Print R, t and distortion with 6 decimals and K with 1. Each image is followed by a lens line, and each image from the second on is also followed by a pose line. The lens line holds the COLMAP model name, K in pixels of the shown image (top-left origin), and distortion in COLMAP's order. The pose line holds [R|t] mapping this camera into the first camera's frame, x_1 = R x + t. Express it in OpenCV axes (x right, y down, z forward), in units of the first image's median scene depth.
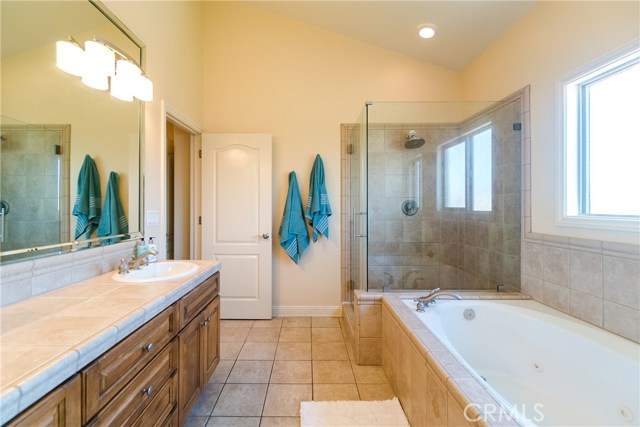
lens RADIAL K [[284.3, 0, 311.8], [0, 284.3, 204.3], [0, 0, 1]] dist [0.004973, 0.000745]
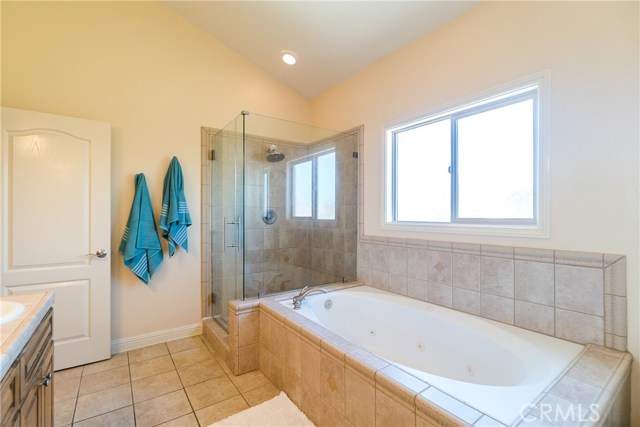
lens RADIAL K [[284.3, 0, 317.5], [0, 284.3, 215.4], [0, 0, 1]] dist [0.004973, 0.000745]
pose [[0.817950, 0.000406, 0.575290, -0.146196], [-0.004198, 0.999977, 0.005263, -0.000429], [-0.575274, -0.006720, 0.817933, 0.025965]]
